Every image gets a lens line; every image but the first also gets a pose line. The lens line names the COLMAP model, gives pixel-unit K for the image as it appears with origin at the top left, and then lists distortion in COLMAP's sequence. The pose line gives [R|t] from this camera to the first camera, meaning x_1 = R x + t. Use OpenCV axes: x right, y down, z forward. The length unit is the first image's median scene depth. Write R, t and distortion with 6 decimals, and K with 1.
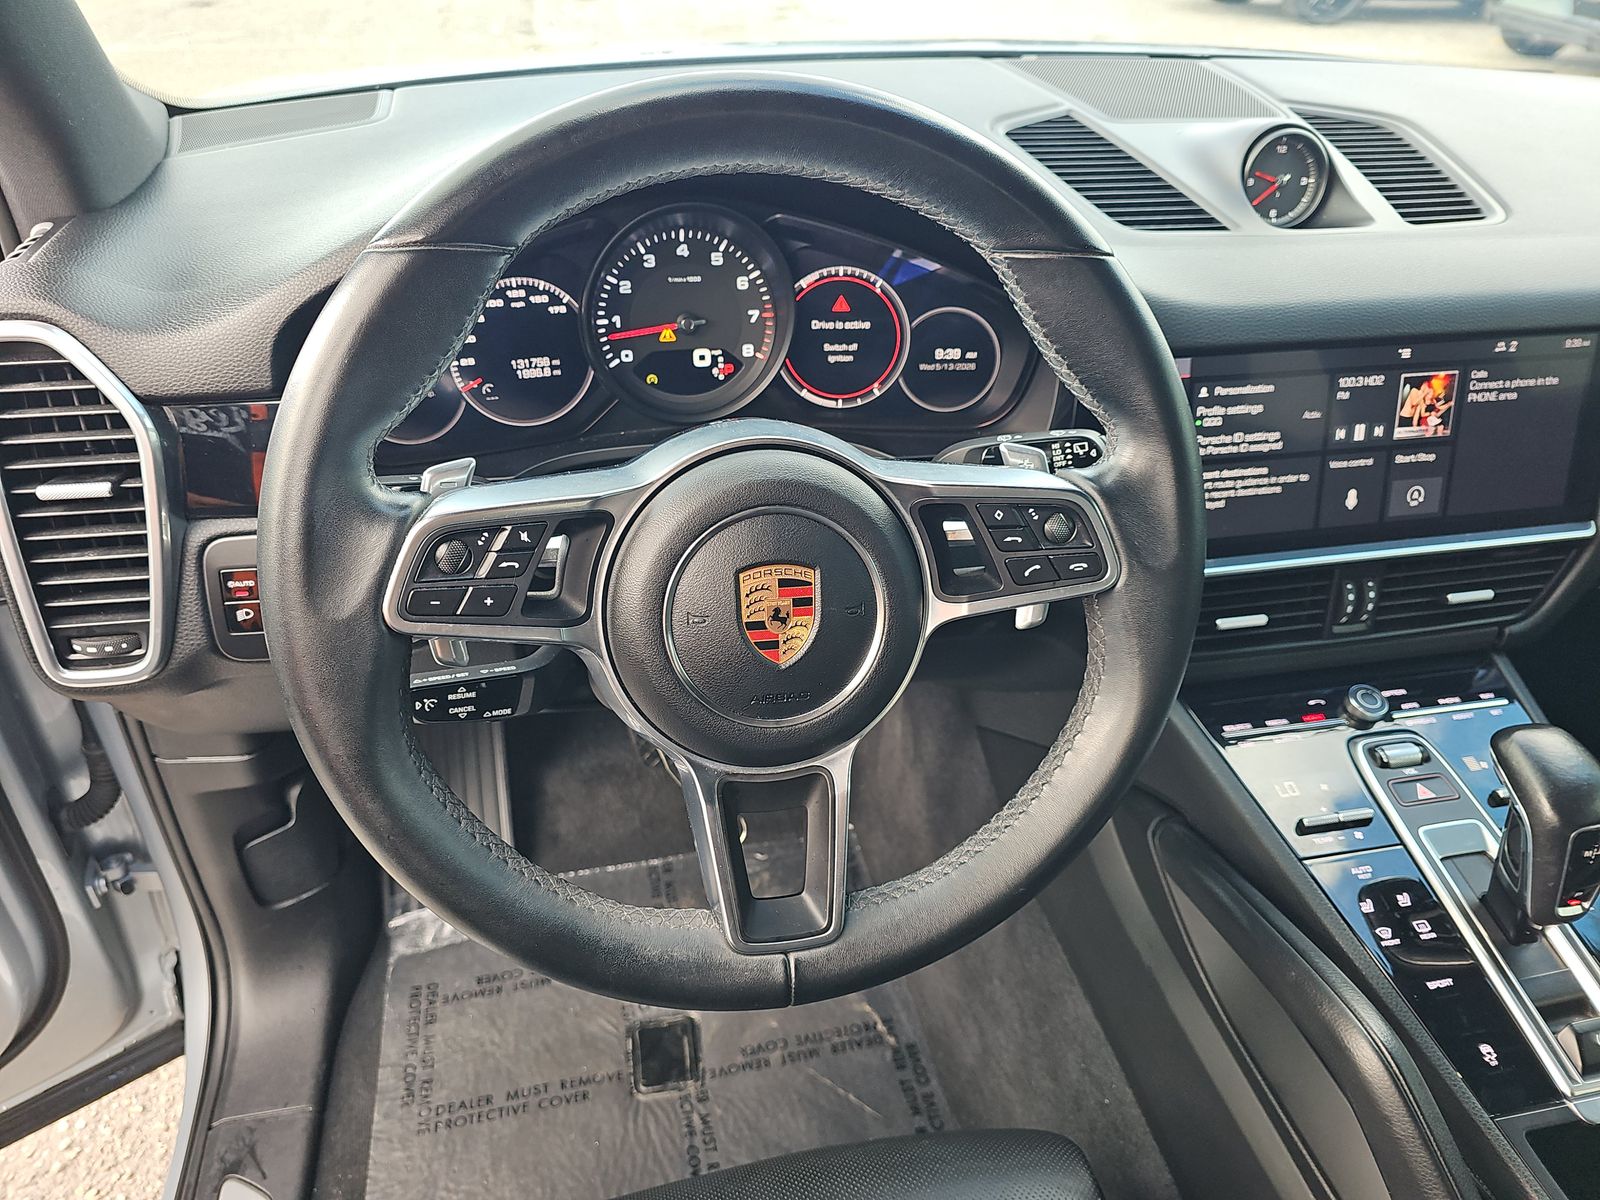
lens RADIAL K [[1116.5, 0, 799.7], [0, 1116.5, 590.3], [0, 0, 1]] dist [0.028122, -0.040027]
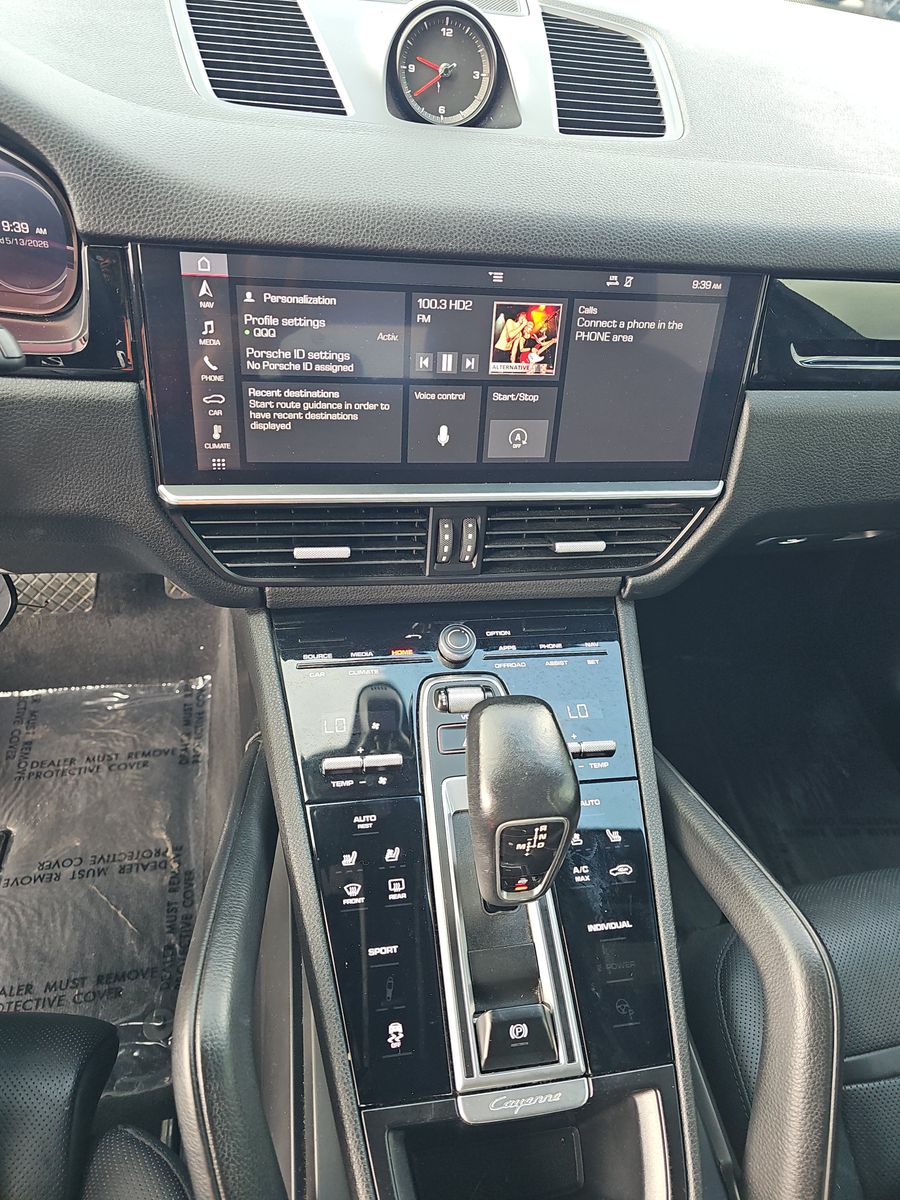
lens RADIAL K [[837.4, 0, 444.5], [0, 837.4, 600.6], [0, 0, 1]] dist [0.028122, -0.040027]
pose [[0.995431, 0.093029, 0.021512, 0.507563], [-0.095293, 0.982134, 0.162274, -0.060873], [-0.006031, -0.163583, 0.986511, 0.289872]]
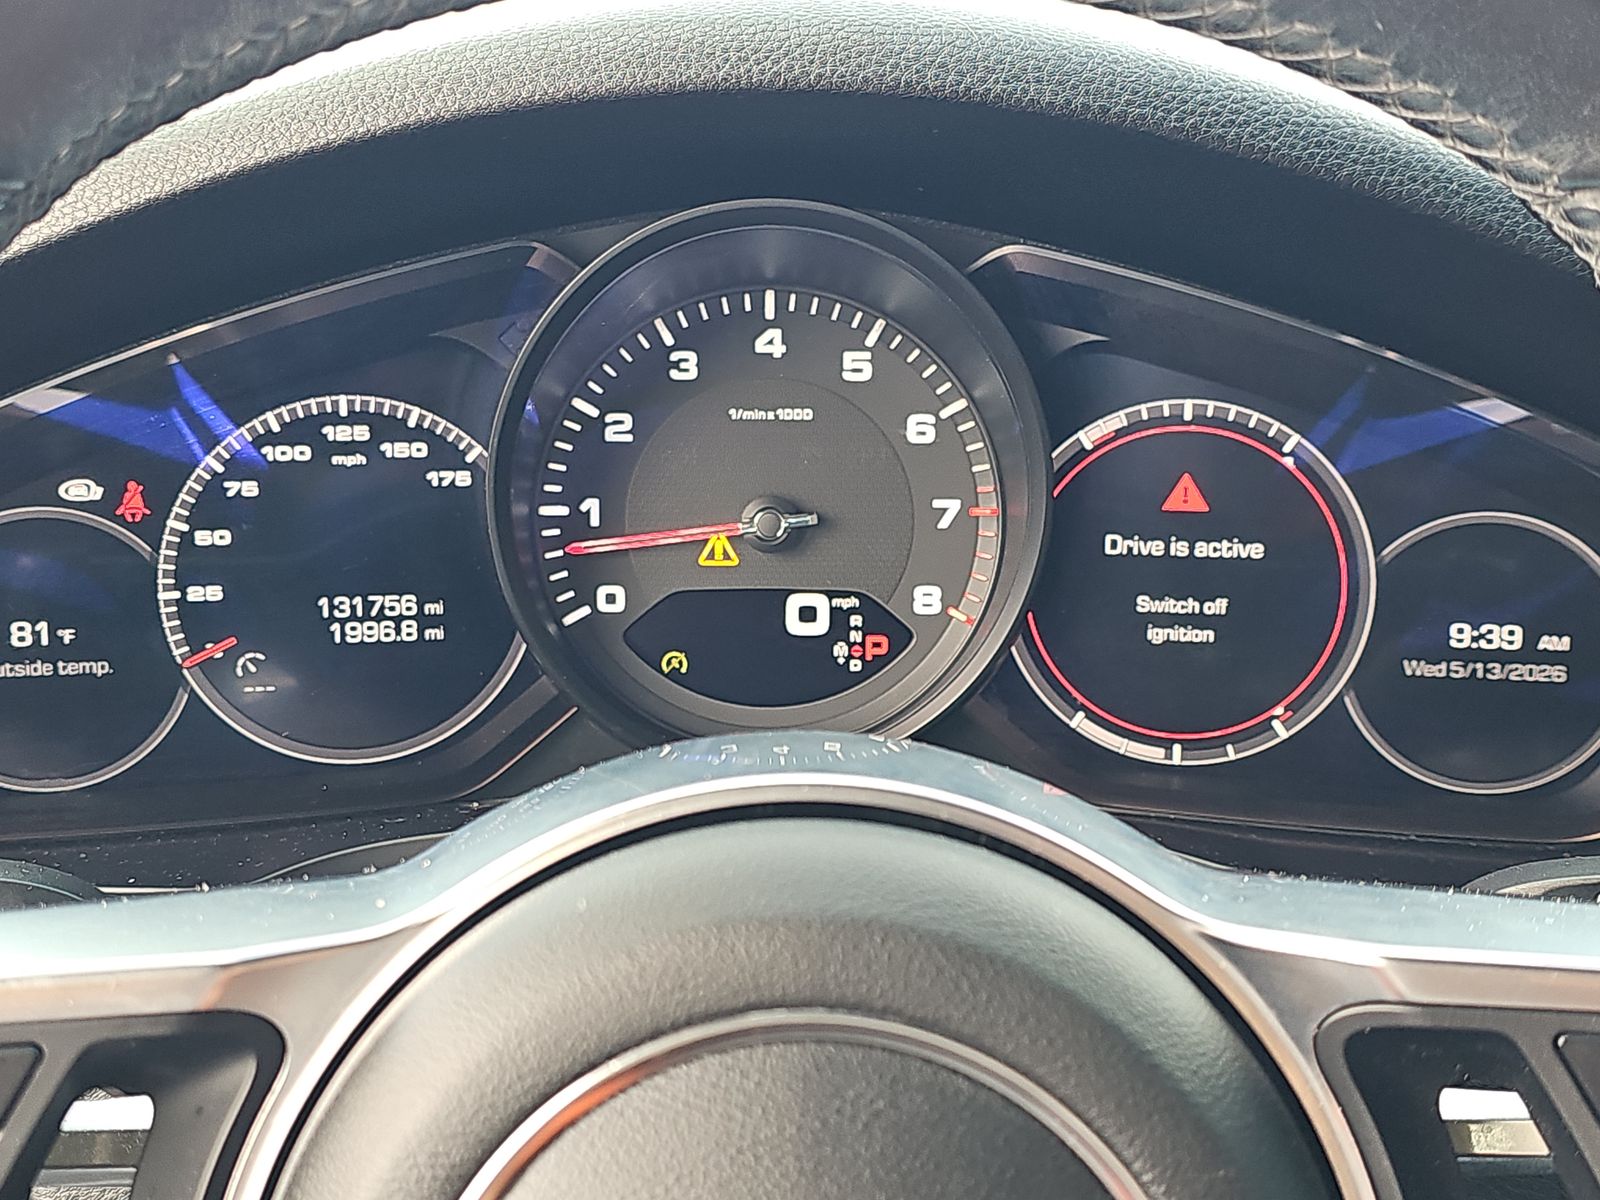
lens RADIAL K [[1116.5, 0, 804.4], [0, 1116.5, 594.8], [0, 0, 1]] dist [0.028122, -0.040027]
pose [[0.974258, 0.030873, -0.223314, -0.002704], [-0.092923, 0.957509, -0.273024, -0.107566], [0.205396, 0.286747, 0.935729, 0.627915]]
